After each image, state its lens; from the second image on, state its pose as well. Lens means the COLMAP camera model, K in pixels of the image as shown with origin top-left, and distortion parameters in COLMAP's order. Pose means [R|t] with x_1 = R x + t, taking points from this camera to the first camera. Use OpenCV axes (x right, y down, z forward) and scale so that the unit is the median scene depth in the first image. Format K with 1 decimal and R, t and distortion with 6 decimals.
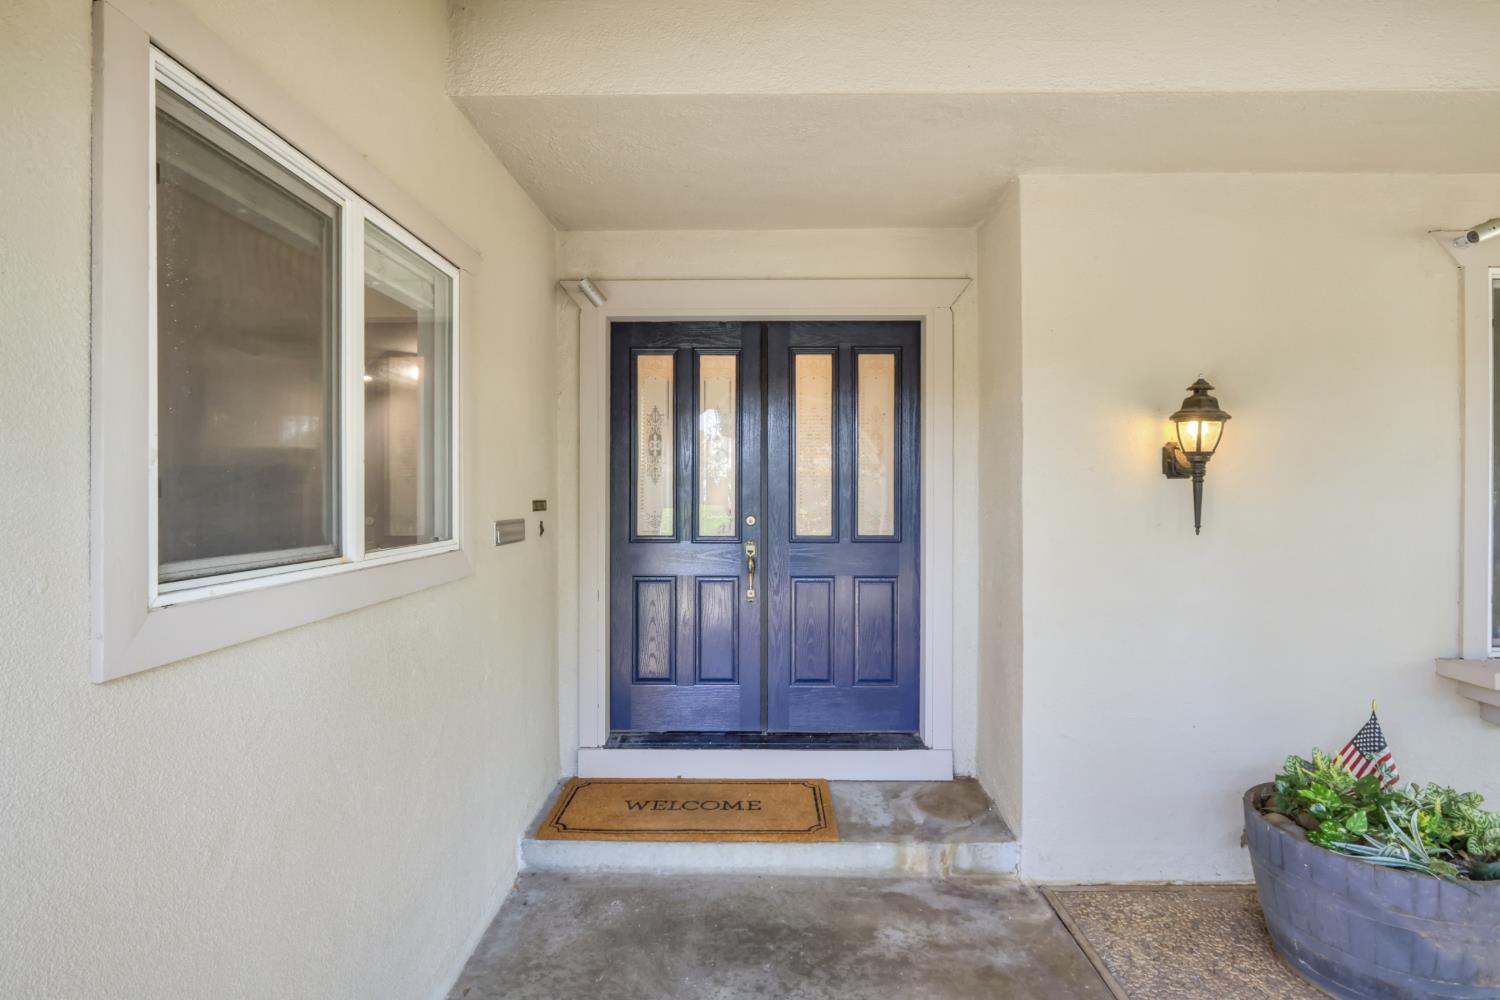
lens RADIAL K [[737.1, 0, 755.0], [0, 737.1, 488.6], [0, 0, 1]] dist [0.000485, 0.000889]
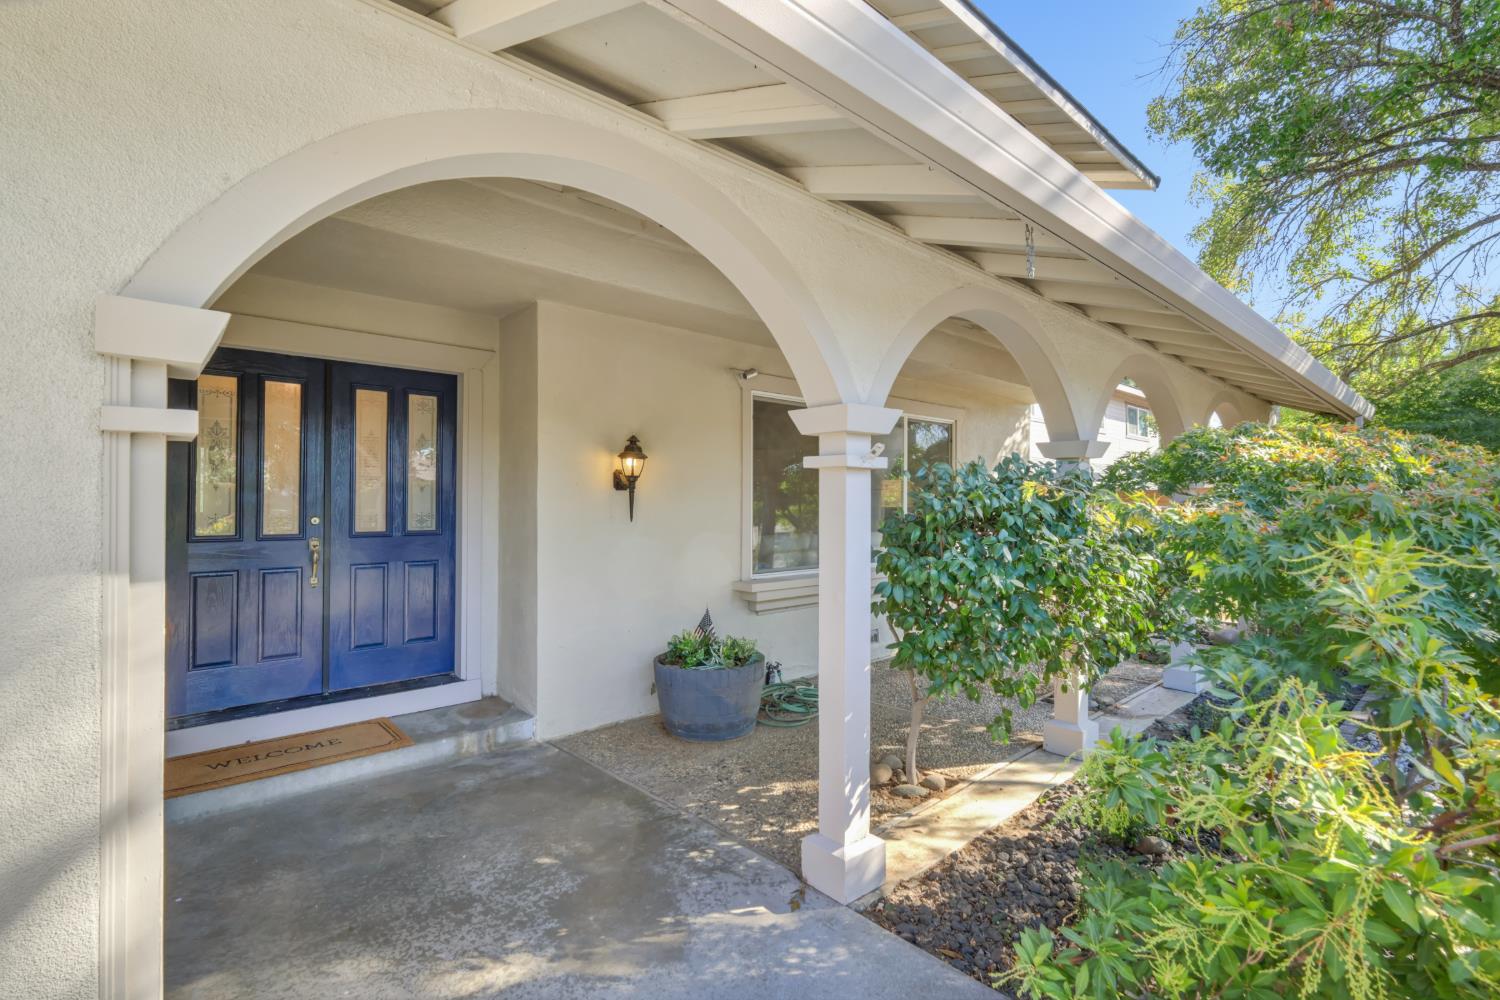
lens RADIAL K [[710.8, 0, 761.7], [0, 710.8, 514.0], [0, 0, 1]] dist [-0.000936, 0.000254]
pose [[0.722054, -0.010386, 0.691759, -0.344552], [-0.002922, 0.999833, 0.018062, 0.010526], [-0.691831, -0.015063, 0.721903, -0.437751]]
